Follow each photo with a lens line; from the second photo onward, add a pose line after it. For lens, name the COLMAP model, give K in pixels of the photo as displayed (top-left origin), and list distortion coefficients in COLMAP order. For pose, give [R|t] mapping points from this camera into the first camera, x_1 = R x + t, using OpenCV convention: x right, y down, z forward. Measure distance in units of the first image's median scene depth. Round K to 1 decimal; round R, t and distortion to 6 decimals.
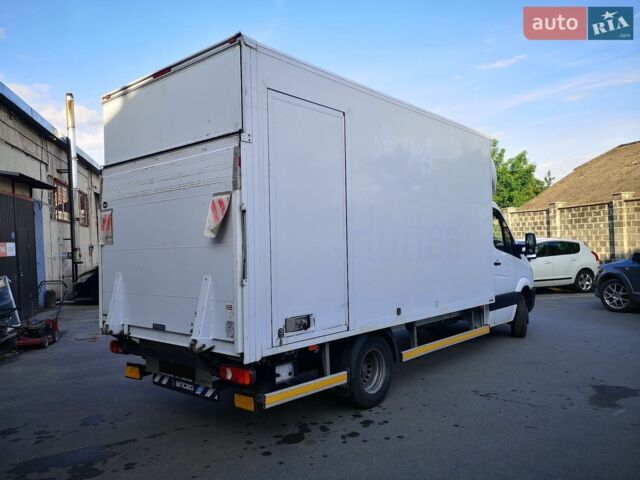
lens RADIAL K [[501.5, 0, 320.3], [0, 501.5, 239.9], [0, 0, 1]] dist [0.048453, -0.036596]
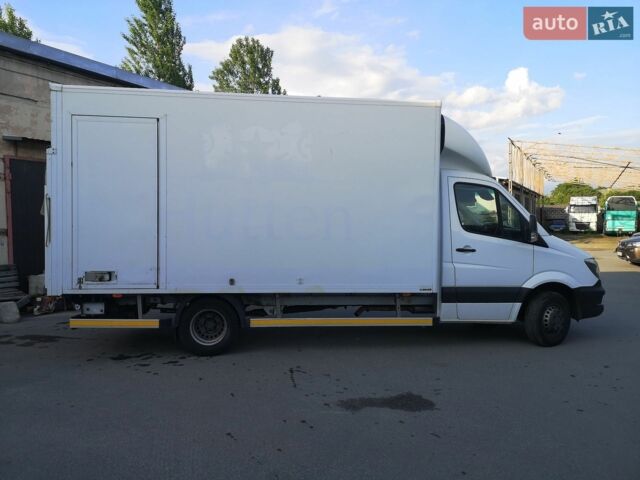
lens RADIAL K [[501.5, 0, 325.8], [0, 501.5, 240.9], [0, 0, 1]] dist [0.048453, -0.036596]
pose [[0.719655, 0.047520, -0.692703, 0.625153], [-0.010966, 0.998309, 0.057093, -0.010760], [0.694245, -0.033491, 0.718959, 0.182639]]
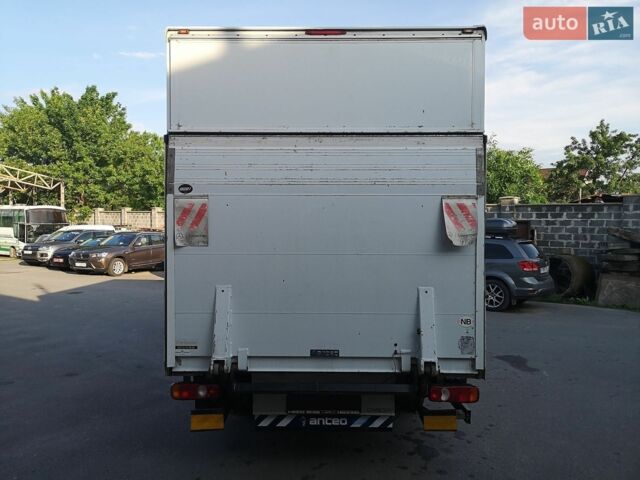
lens RADIAL K [[501.5, 0, 316.8], [0, 501.5, 239.1], [0, 0, 1]] dist [0.048453, -0.036596]
pose [[0.755820, 0.022006, 0.654410, -0.409809], [-0.031993, 0.999482, 0.003342, -0.004546], [-0.653998, -0.023463, 0.756132, 0.198540]]
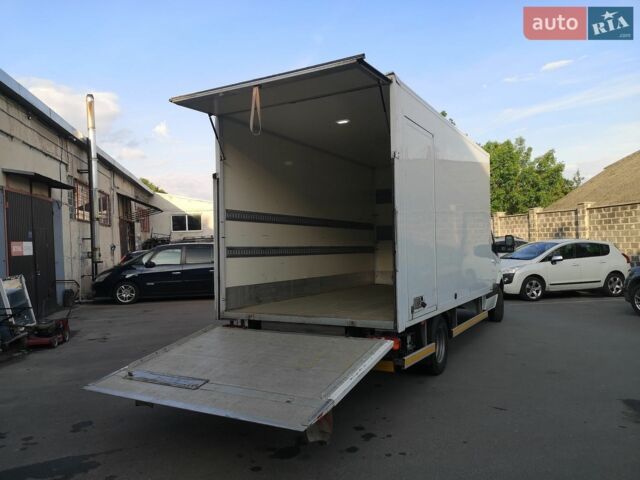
lens RADIAL K [[501.5, 0, 318.5], [0, 501.5, 236.9], [0, 0, 1]] dist [0.048453, -0.036596]
pose [[0.998721, 0.003207, -0.050459, 0.023911], [-0.003561, 0.999970, -0.006926, 0.000959], [0.050435, 0.007097, 0.998702, 0.032239]]
